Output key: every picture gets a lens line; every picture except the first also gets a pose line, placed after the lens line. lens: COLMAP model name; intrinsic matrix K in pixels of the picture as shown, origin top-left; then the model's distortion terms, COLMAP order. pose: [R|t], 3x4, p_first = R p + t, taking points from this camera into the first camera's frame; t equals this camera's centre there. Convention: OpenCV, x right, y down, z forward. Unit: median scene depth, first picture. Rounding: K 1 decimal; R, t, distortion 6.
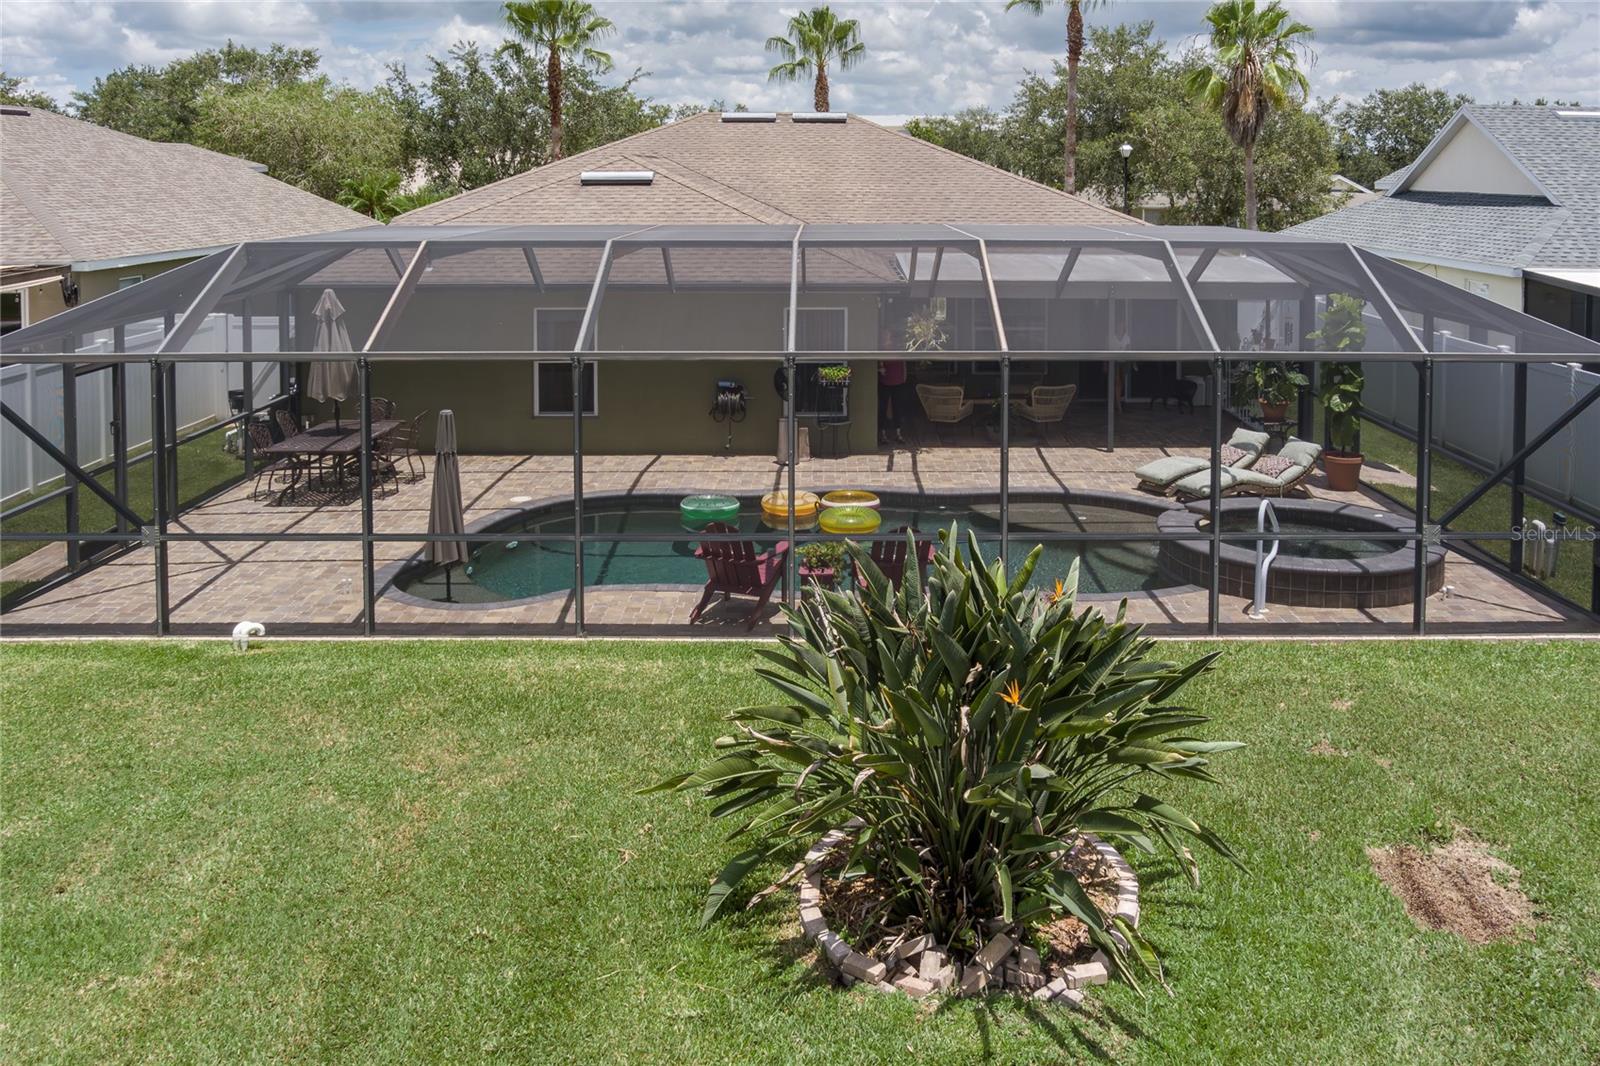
lens RADIAL K [[1320.3, 0, 834.1], [0, 1320.3, 255.3], [0, 0, 1]] dist [-0.038915, 0.012699]
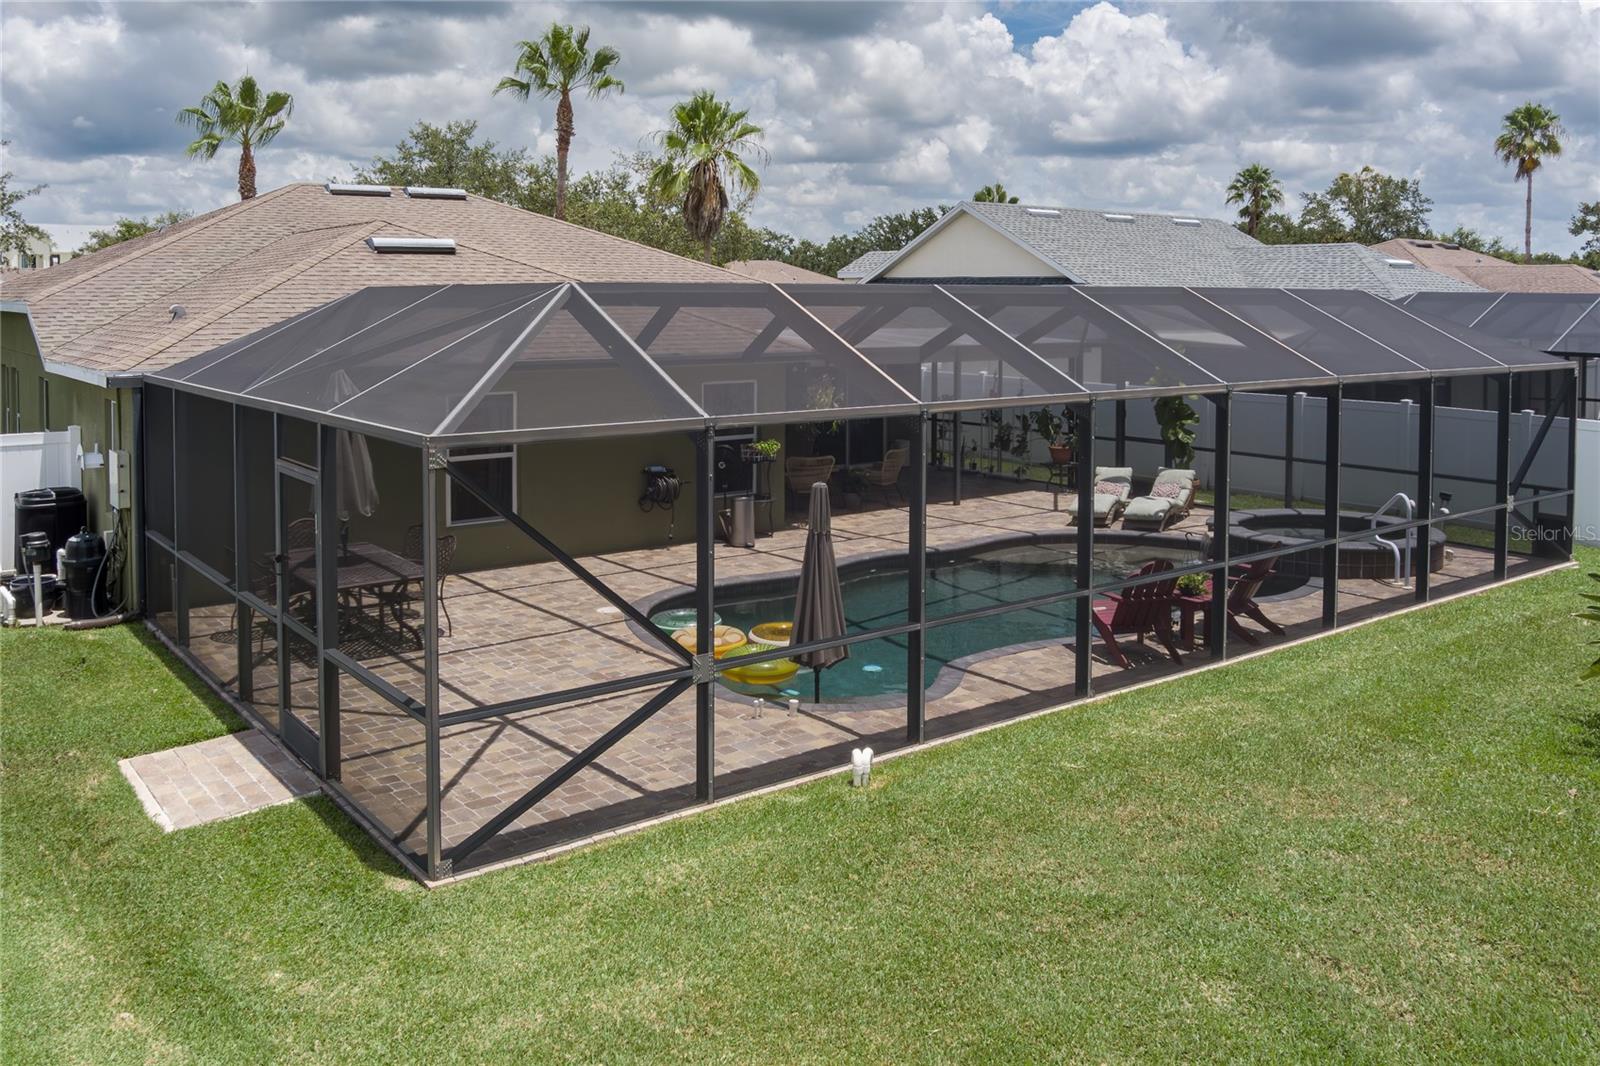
lens RADIAL K [[1330.7, 0, 751.4], [0, 1330.7, 344.7], [0, 0, 1]] dist [-0.069253, -0.002976]
pose [[0.809023, -0.025086, 0.587241, -0.876652], [0.037795, 0.999241, -0.009382, 0.036861], [-0.586560, 0.029785, 0.809358, 0.345725]]
